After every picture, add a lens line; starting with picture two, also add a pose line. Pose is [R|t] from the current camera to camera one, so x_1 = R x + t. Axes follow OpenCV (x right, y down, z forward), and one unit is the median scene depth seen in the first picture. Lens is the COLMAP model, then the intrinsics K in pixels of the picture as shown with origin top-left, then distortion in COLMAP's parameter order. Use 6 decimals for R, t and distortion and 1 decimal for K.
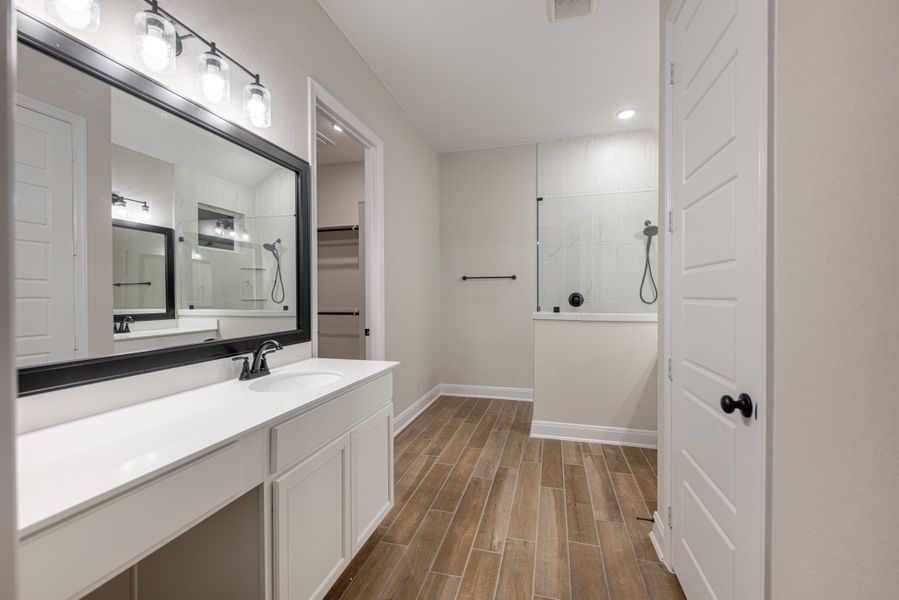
lens RADIAL K [[381.2, 0, 451.7], [0, 381.2, 297.3], [0, 0, 1]] dist [0.013429, -0.004513]
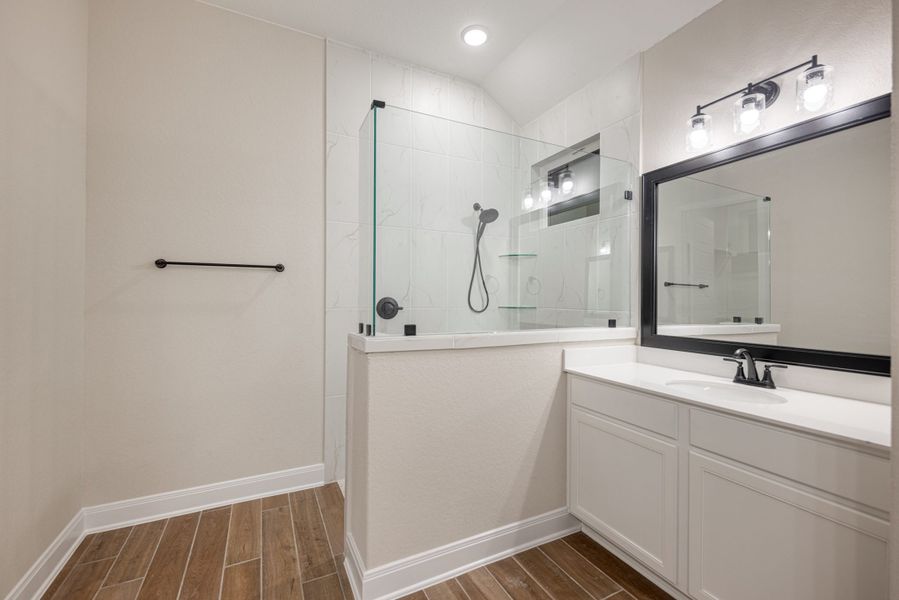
lens RADIAL K [[381.2, 0, 471.4], [0, 381.2, 298.3], [0, 0, 1]] dist [0.013429, -0.004513]
pose [[0.729624, 0.007945, 0.683802, -0.012379], [-0.001311, 0.999947, -0.010220, -0.003903], [-0.683847, 0.006560, 0.729596, 0.468397]]
